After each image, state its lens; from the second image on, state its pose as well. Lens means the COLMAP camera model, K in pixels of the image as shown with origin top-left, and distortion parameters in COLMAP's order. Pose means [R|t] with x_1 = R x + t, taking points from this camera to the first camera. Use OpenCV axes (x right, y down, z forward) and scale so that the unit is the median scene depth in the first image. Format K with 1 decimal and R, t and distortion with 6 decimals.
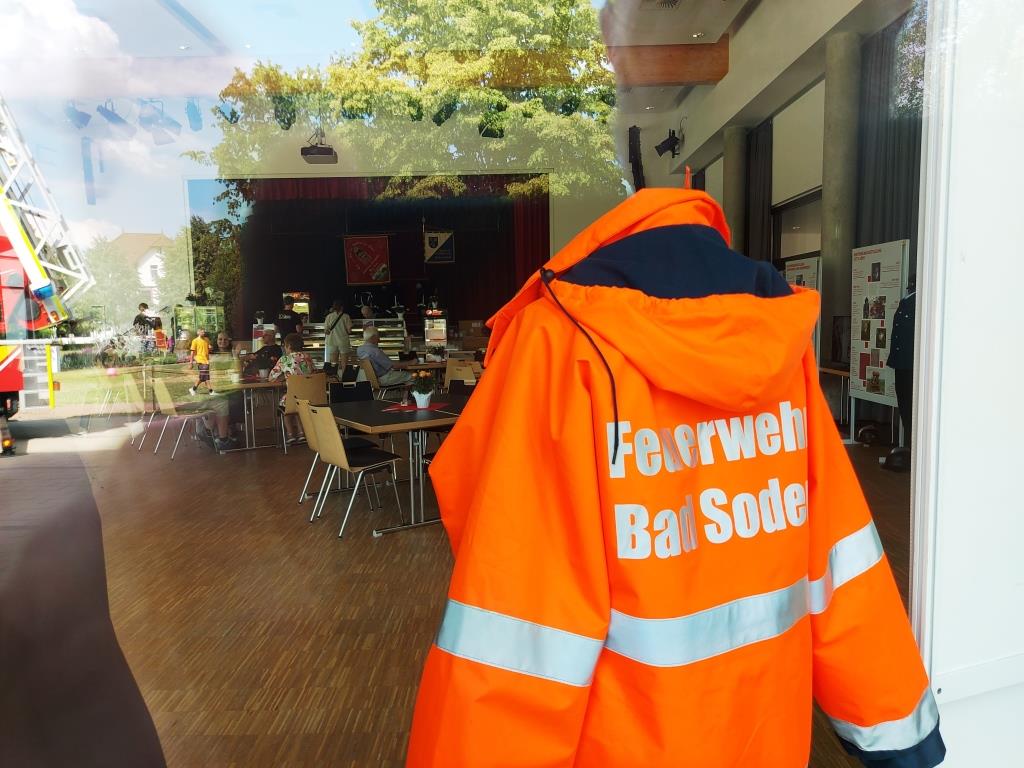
lens RADIAL K [[748.7, 0, 511.8], [0, 748.7, 389.2], [0, 0, 1]] dist [0.051543, -0.035897]
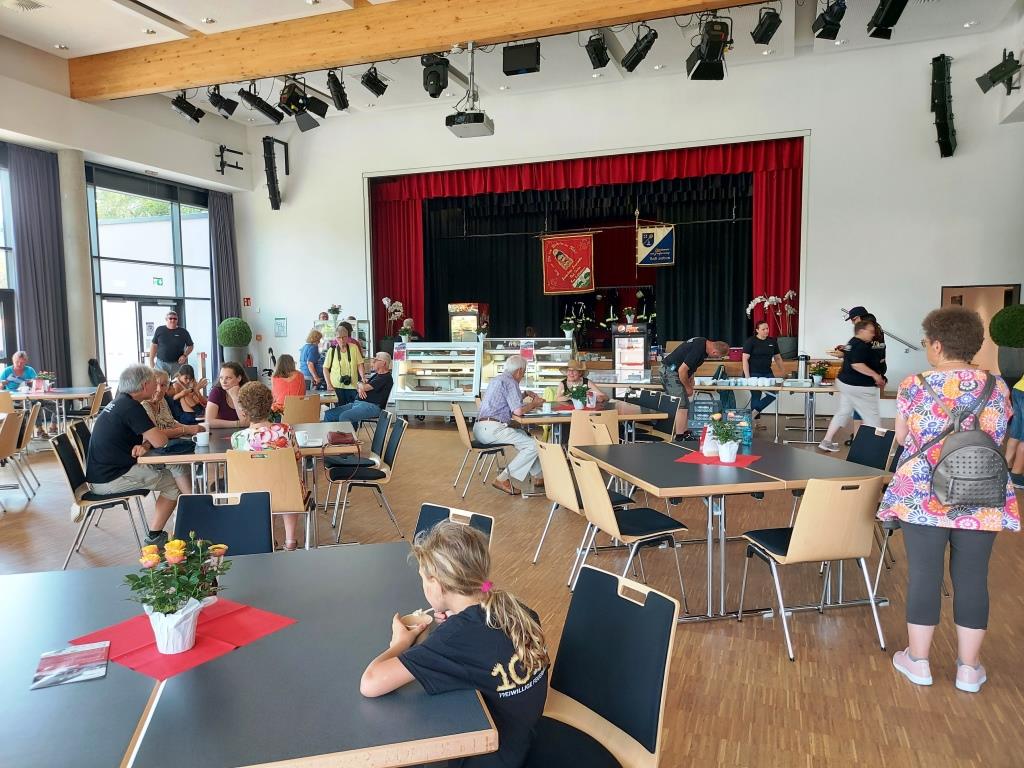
lens RADIAL K [[748.7, 0, 511.8], [0, 748.7, 389.2], [0, 0, 1]] dist [0.051543, -0.035897]
pose [[0.940652, 0.036995, -0.337350, 0.042056], [-0.041295, 0.999131, -0.005575, -0.030962], [0.336851, 0.019175, 0.941363, 0.238100]]
